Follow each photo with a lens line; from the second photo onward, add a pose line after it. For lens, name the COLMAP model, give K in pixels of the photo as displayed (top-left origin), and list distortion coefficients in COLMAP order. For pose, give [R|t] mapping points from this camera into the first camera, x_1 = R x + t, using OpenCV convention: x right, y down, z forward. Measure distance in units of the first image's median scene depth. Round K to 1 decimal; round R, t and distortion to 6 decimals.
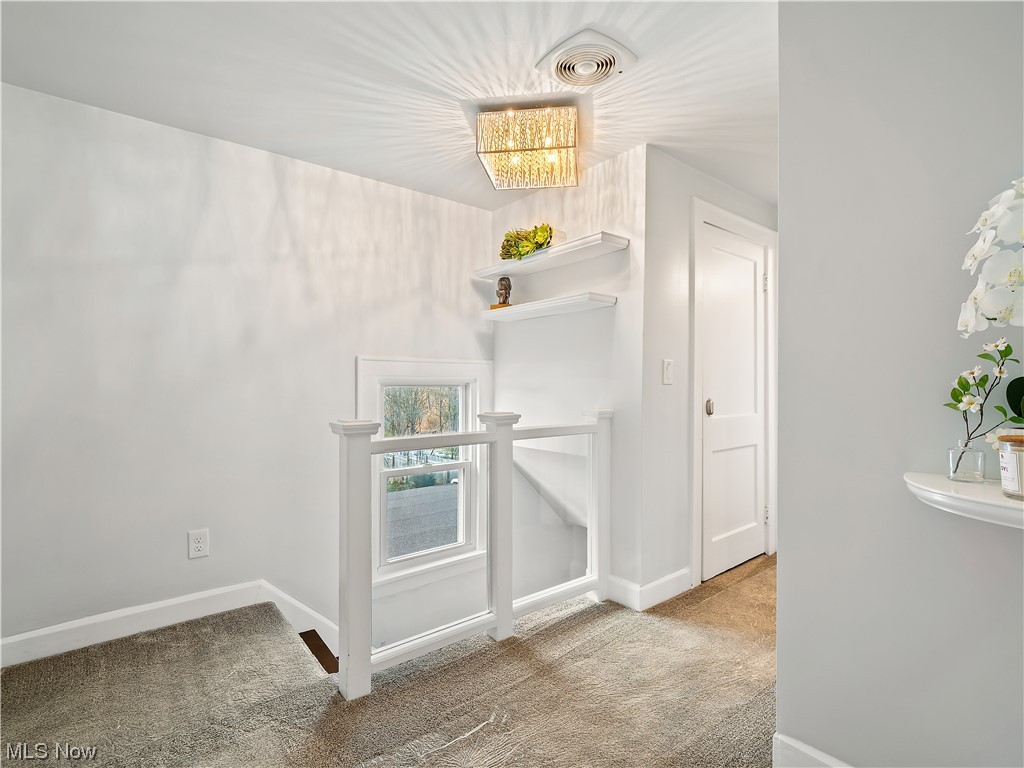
lens RADIAL K [[505.4, 0, 517.5], [0, 505.4, 372.0], [0, 0, 1]] dist [0.000537, -0.000747]
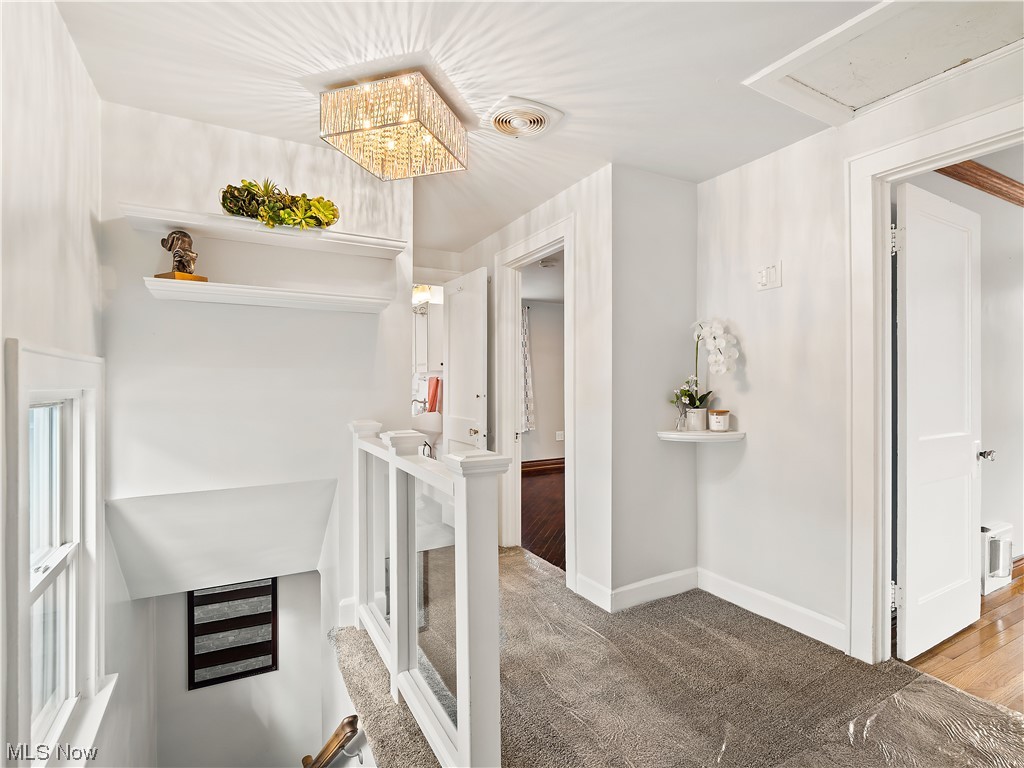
lens RADIAL K [[505.4, 0, 517.5], [0, 505.4, 372.0], [0, 0, 1]] dist [0.000537, -0.000747]
pose [[0.161756, 0.027001, 0.986461, -0.705999], [-0.014062, 0.999587, -0.025054, 0.001729], [-0.986731, -0.009819, 0.162069, 0.570249]]
